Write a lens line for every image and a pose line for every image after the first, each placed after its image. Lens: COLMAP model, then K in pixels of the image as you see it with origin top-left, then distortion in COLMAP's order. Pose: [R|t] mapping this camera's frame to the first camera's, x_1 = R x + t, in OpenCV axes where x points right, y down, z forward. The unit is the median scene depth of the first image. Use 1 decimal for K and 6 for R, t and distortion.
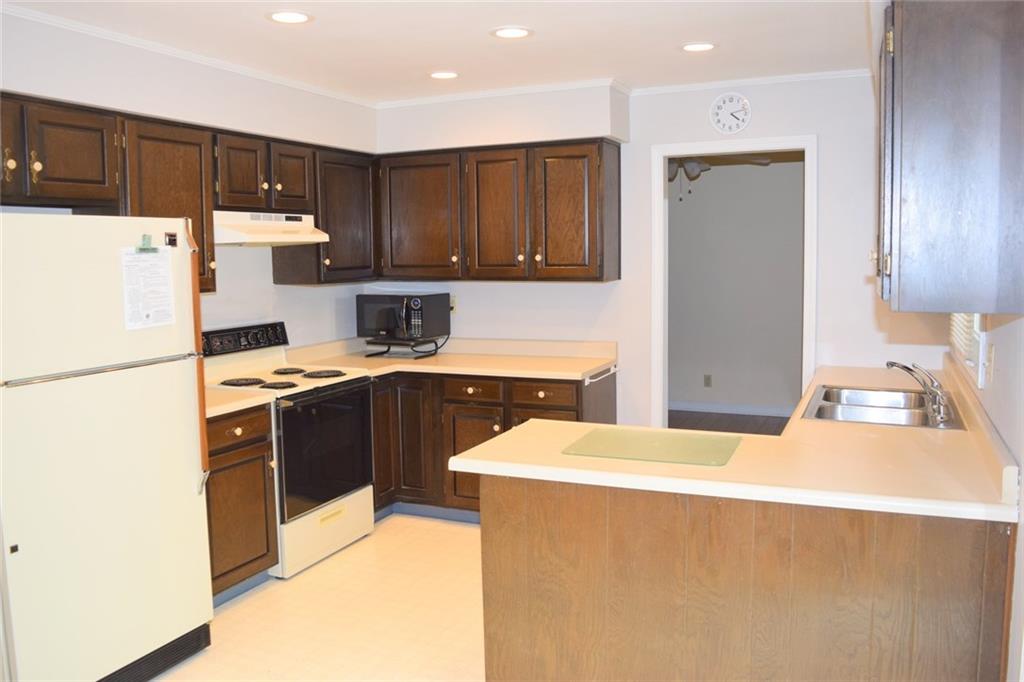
lens RADIAL K [[852.6, 0, 509.9], [0, 852.6, 329.5], [0, 0, 1]] dist [-0.084750, 0.014636]
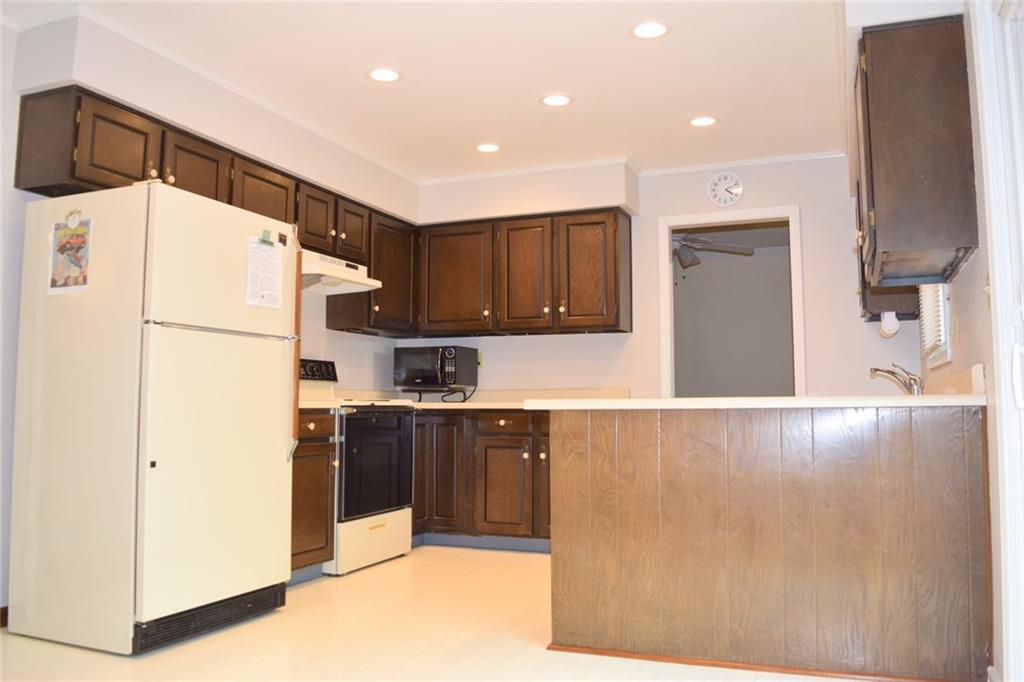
lens RADIAL K [[852.6, 0, 509.9], [0, 852.6, 329.5], [0, 0, 1]] dist [-0.084750, 0.014636]
pose [[0.999217, 0.018455, 0.035005, -0.078618], [-0.011627, 0.982465, -0.186086, 0.161340], [-0.037826, 0.185533, 0.981910, -0.119697]]
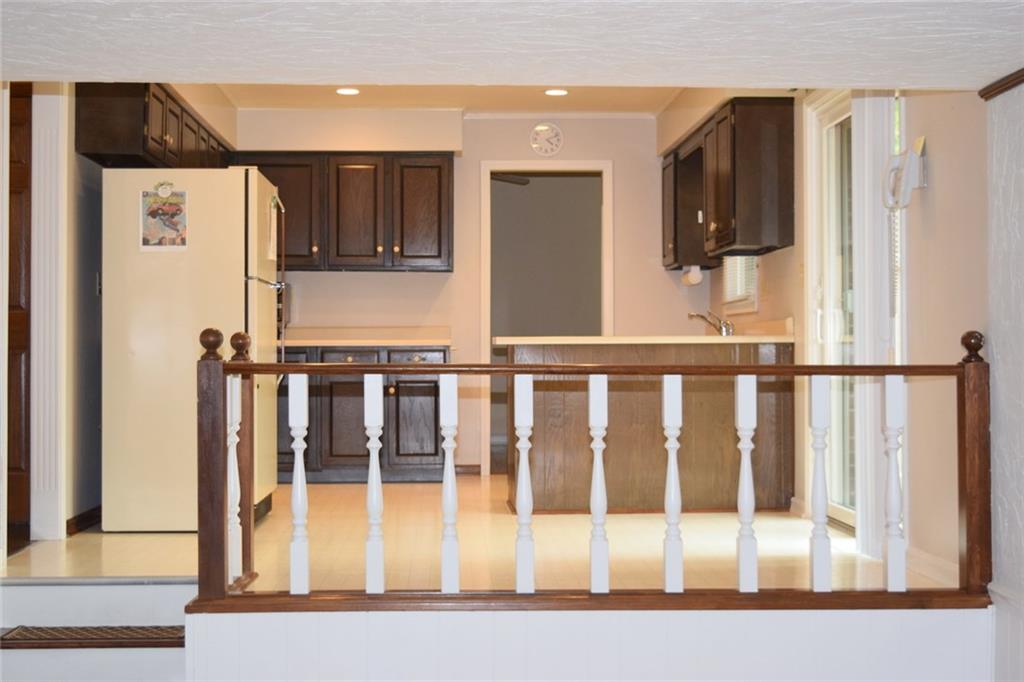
lens RADIAL K [[1591.0, 0, 512.0], [0, 1591.0, 341.0], [0, 0, 1]] dist [-0.016240, -0.013012]
pose [[0.889723, 0.017374, 0.456169, -0.847523], [0.031427, 0.994573, -0.099177, 0.271210], [-0.455417, 0.102576, 0.884349, -1.023793]]
